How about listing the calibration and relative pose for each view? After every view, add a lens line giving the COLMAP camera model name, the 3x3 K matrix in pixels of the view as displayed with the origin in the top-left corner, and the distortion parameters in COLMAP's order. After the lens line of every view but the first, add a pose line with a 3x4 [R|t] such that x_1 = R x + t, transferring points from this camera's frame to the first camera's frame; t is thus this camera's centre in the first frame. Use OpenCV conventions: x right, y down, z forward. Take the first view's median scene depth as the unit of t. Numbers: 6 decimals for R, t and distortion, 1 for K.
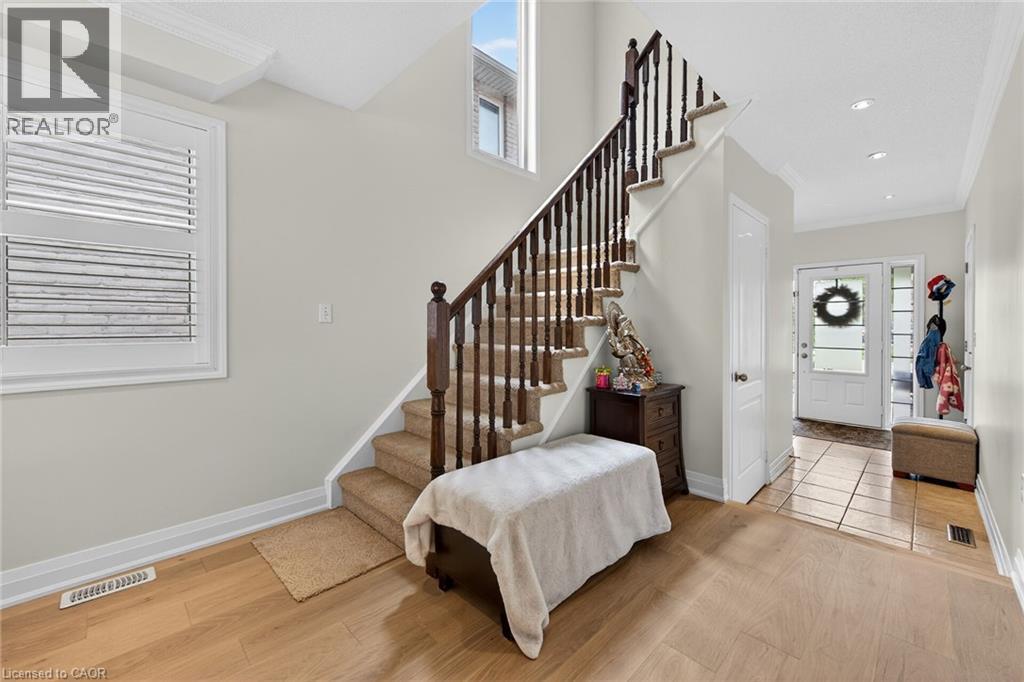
lens RADIAL K [[442.9, 0, 510.0], [0, 442.9, 327.6], [0, 0, 1]] dist [0.001478, 0.000030]
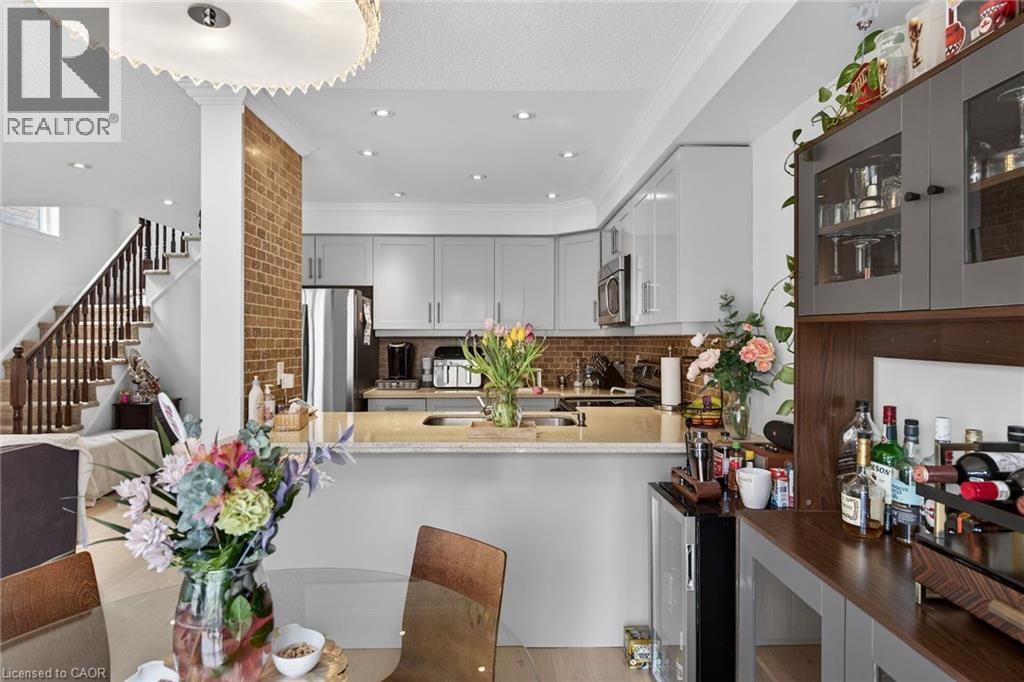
lens RADIAL K [[570.9, 0, 512.0], [0, 570.9, 341.0], [0, 0, 1]] dist [0.007053, 0.000984]
pose [[0.693207, -0.001925, 0.720736, -0.301987], [0.000314, 0.999997, 0.002369, -0.089505], [-0.720739, -0.001416, 0.693205, -1.389865]]
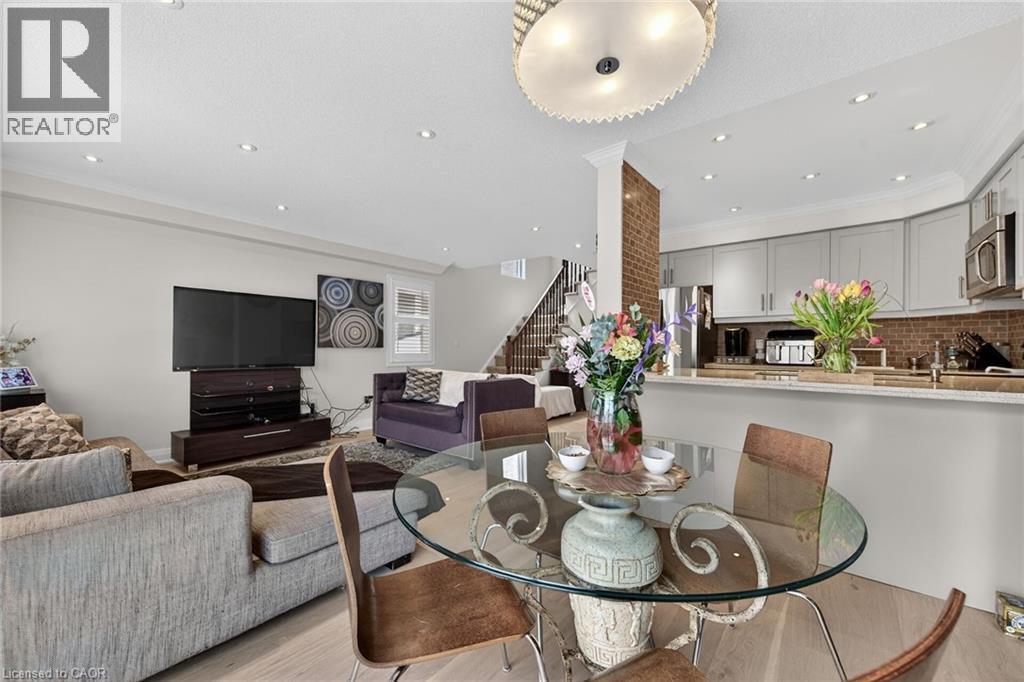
lens RADIAL K [[408.2, 0, 508.1], [0, 408.2, 350.2], [0, 0, 1]] dist [0.000210, -0.000465]
pose [[0.994981, 0.001214, 0.100053, -0.321401], [-0.001632, 0.999990, 0.004091, -0.003228], [-0.100047, -0.004234, 0.994974, -1.425923]]
